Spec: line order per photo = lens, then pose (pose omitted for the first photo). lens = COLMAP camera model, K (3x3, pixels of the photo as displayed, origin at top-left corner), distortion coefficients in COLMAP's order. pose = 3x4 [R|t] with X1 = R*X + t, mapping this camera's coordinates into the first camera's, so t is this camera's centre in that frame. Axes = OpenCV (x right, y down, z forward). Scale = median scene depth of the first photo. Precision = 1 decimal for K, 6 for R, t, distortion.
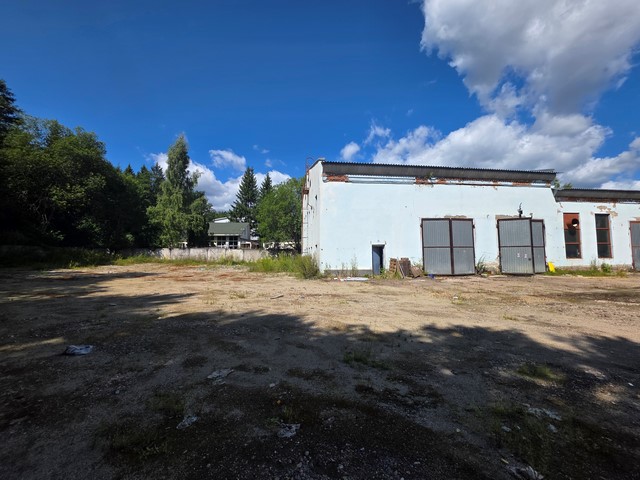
lens RADIAL K [[255.5, 0, 318.7], [0, 255.5, 239.8], [0, 0, 1]] dist [0.000595, 0.000288]
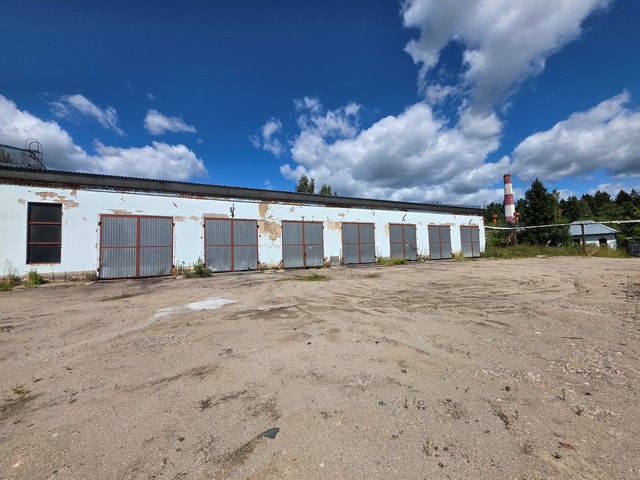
lens RADIAL K [[255.5, 0, 321.4], [0, 255.5, 232.8], [0, 0, 1]] dist [0.000595, 0.000288]
pose [[0.938385, 0.005346, 0.345551, 1.725732], [0.004397, 0.999615, -0.027406, 0.007420], [-0.345565, 0.027237, 0.938000, 0.050130]]
